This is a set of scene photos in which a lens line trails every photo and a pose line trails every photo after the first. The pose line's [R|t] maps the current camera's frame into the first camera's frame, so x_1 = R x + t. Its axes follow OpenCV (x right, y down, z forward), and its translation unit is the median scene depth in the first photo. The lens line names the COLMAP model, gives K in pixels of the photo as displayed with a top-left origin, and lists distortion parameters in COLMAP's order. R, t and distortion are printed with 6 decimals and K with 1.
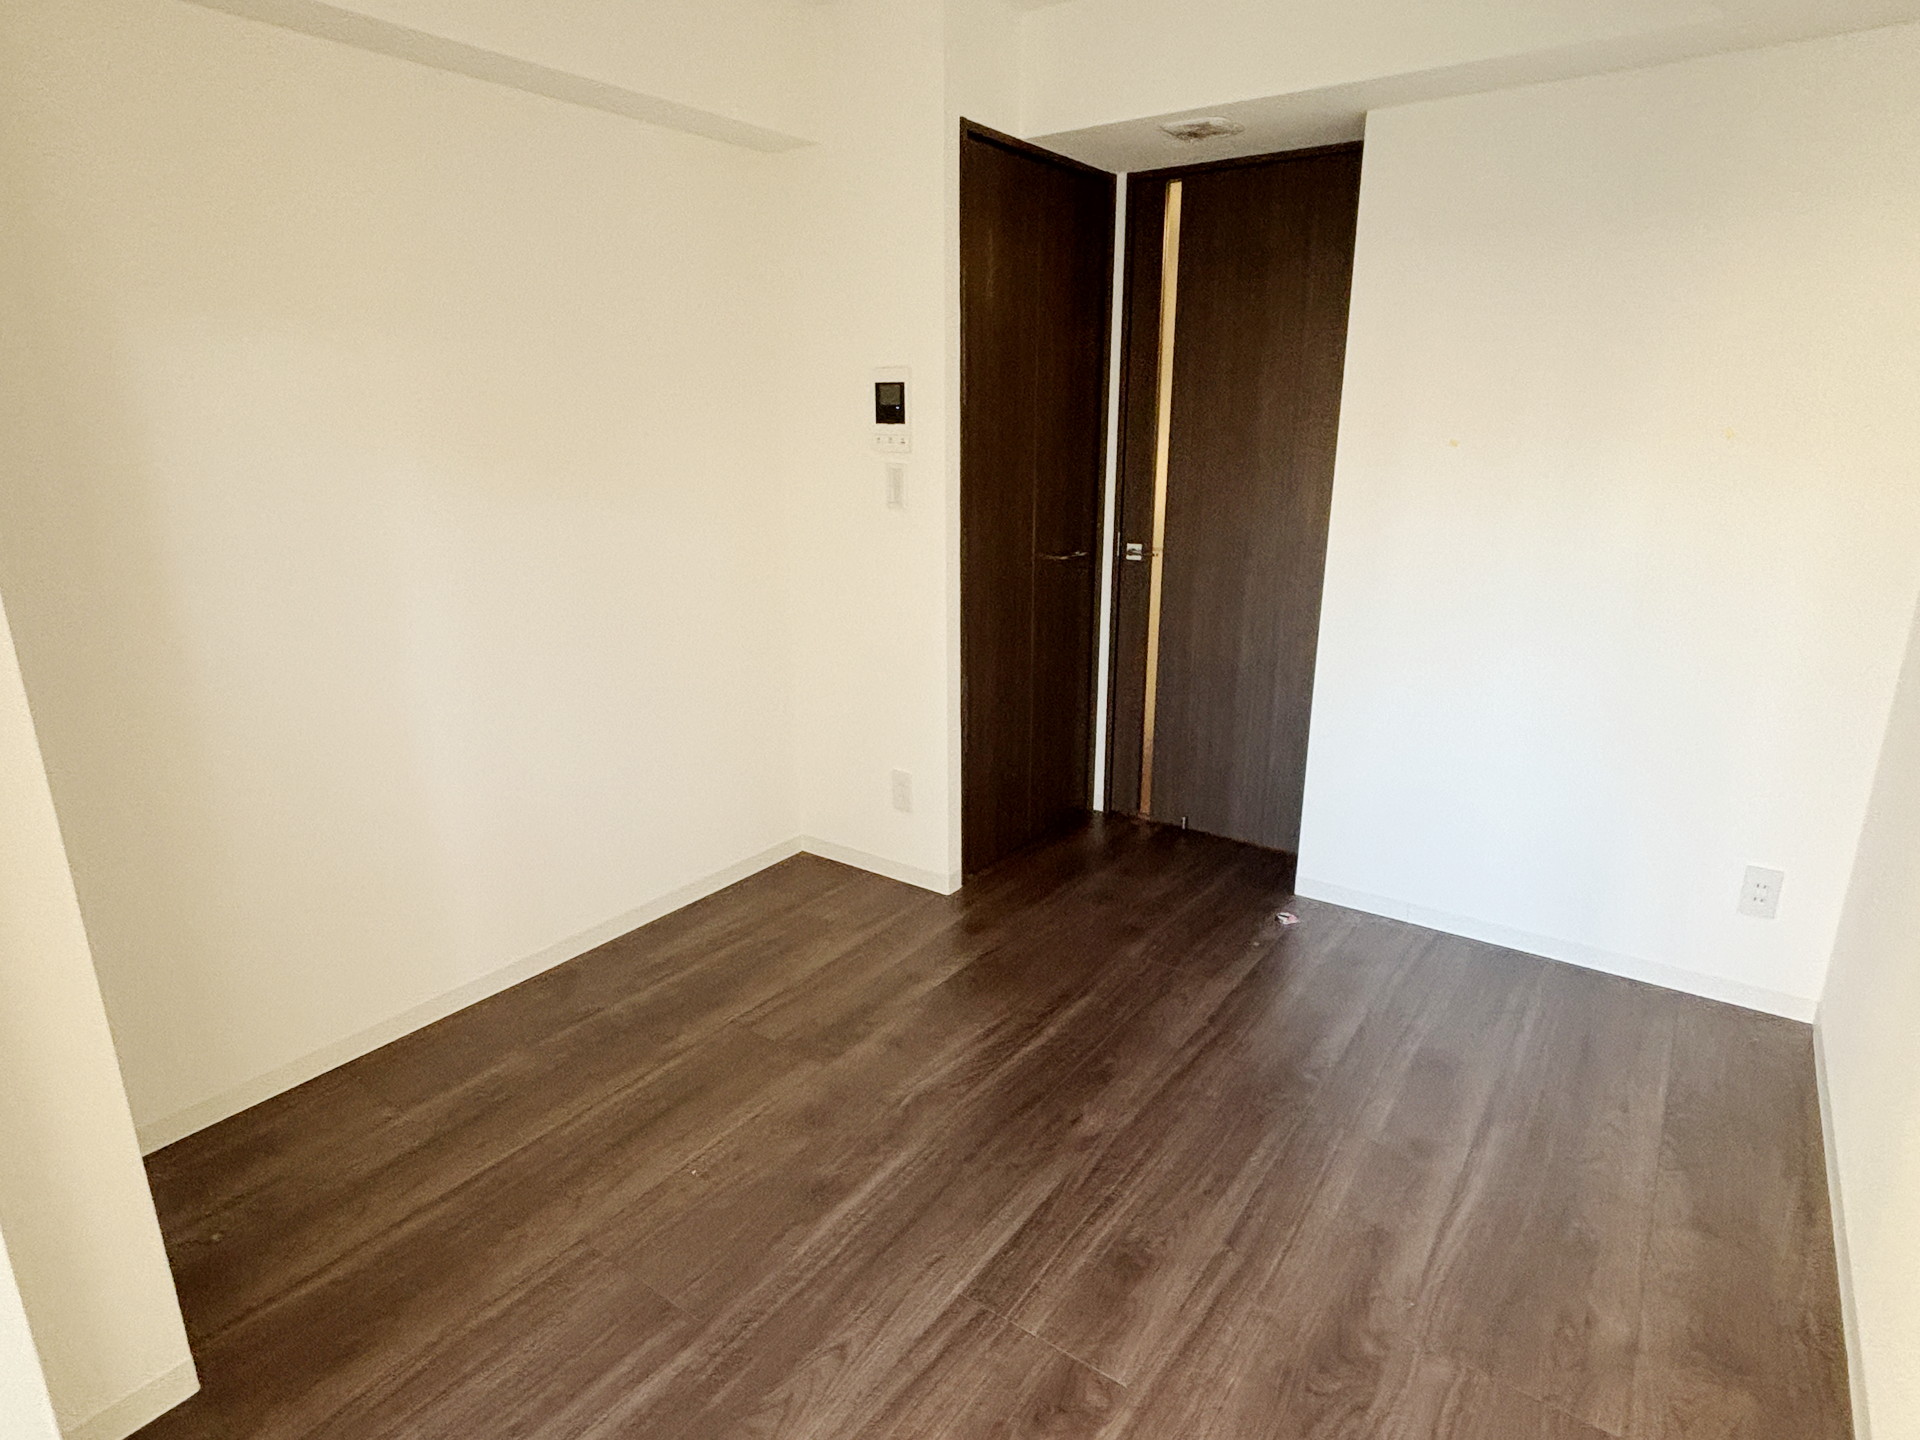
lens RADIAL K [[1064.1, 0, 946.2], [0, 1064.1, 728.1], [0, 0, 1]] dist [-0.003785, 0.000679]
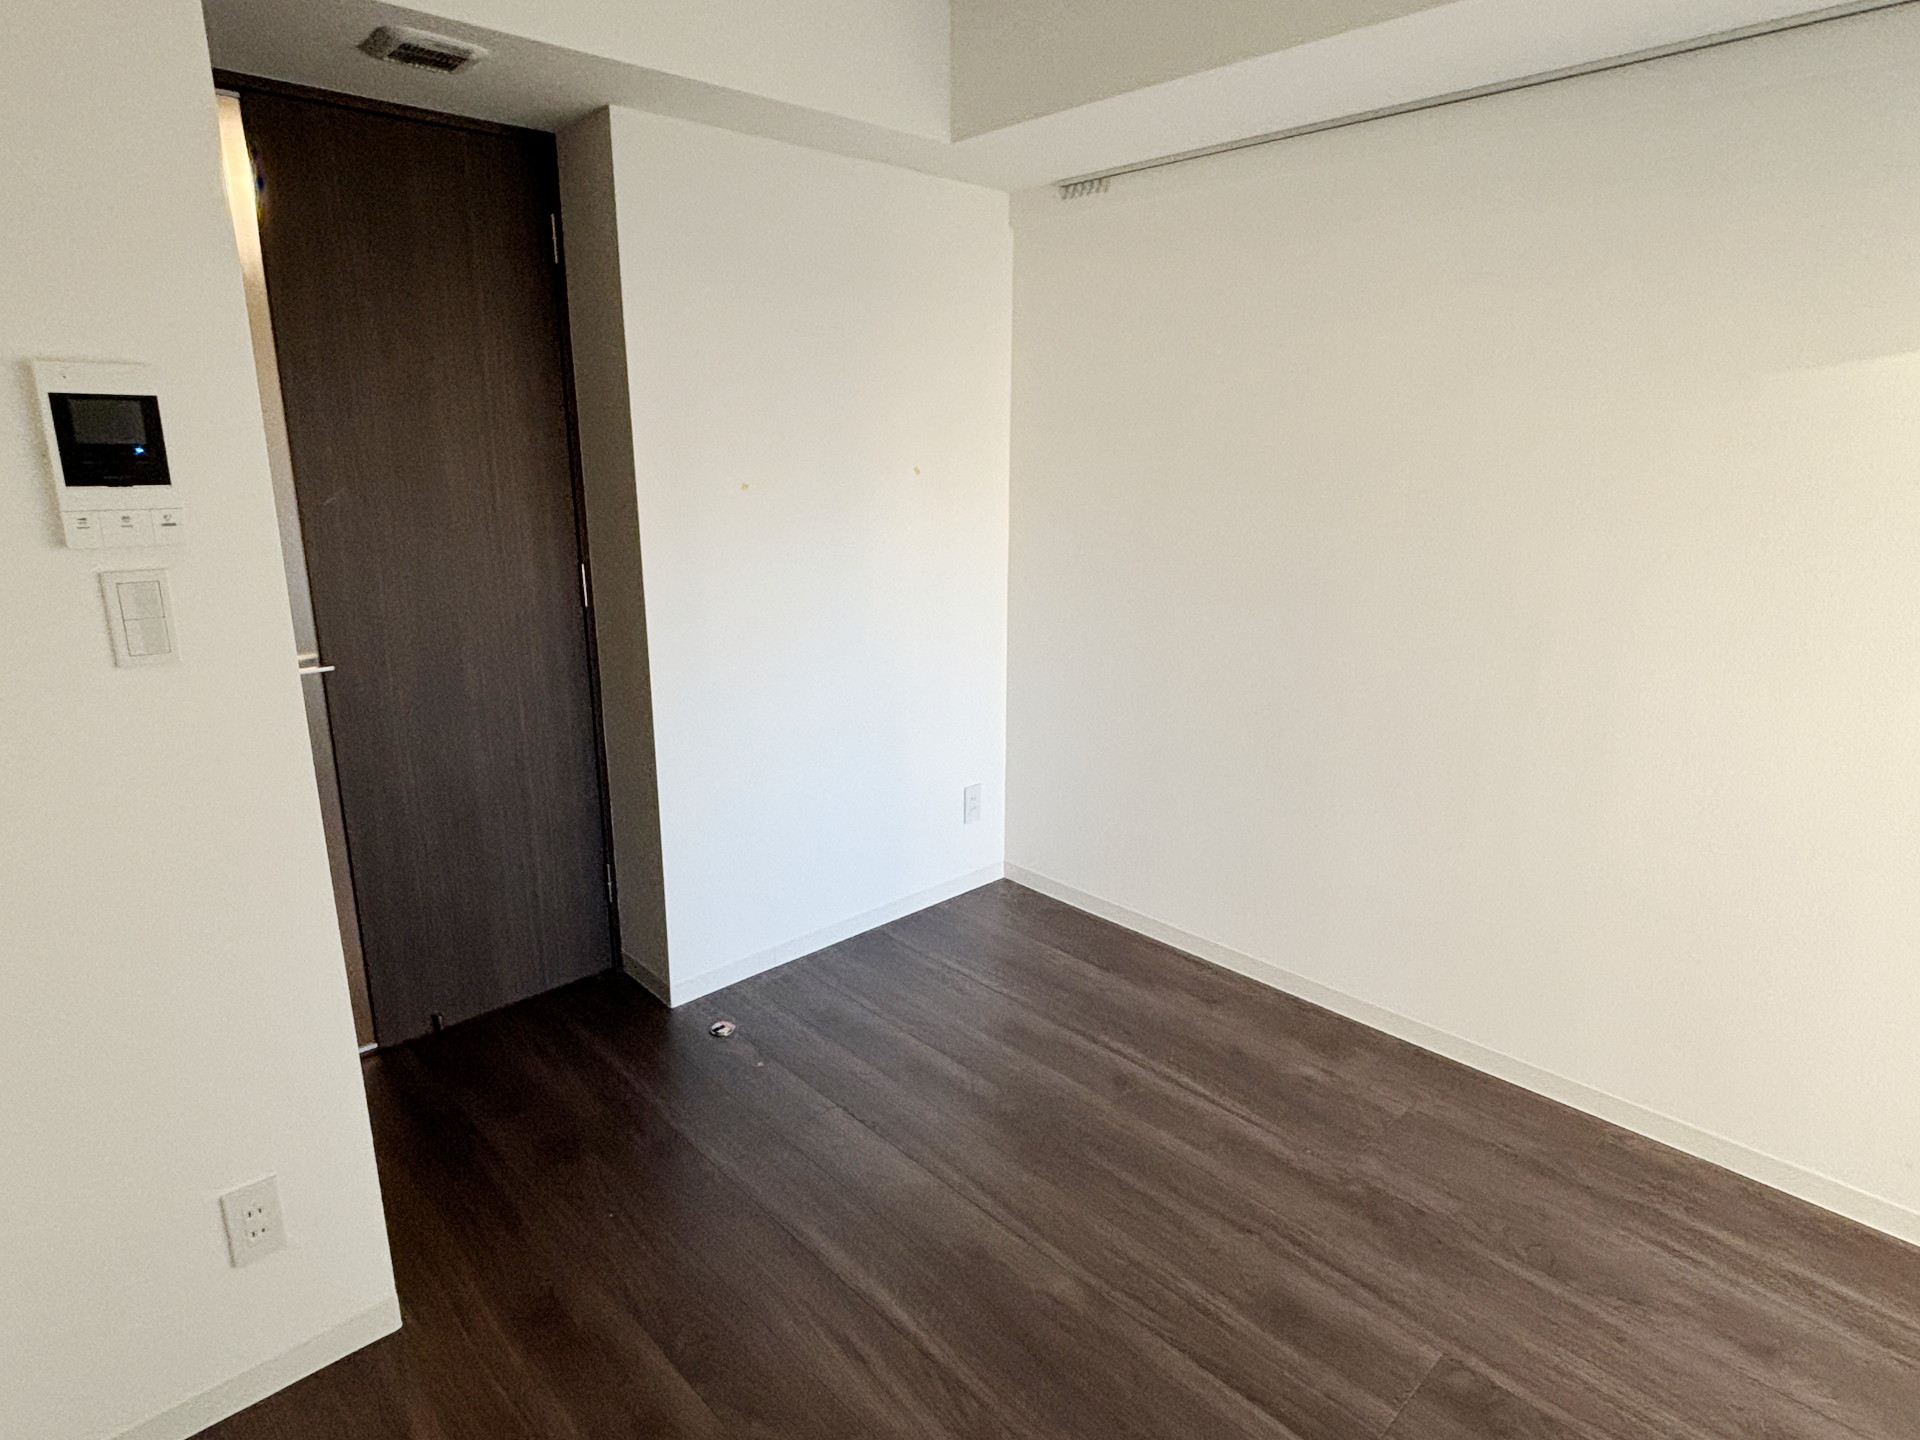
lens RADIAL K [[1064.1, 0, 966.3], [0, 1064.1, 702.8], [0, 0, 1]] dist [-0.003785, 0.000679]
pose [[0.172969, -0.230666, 0.957536, -0.582859], [0.265145, 0.947205, 0.180282, -0.246528], [-0.948567, 0.222703, 0.224997, 0.772217]]
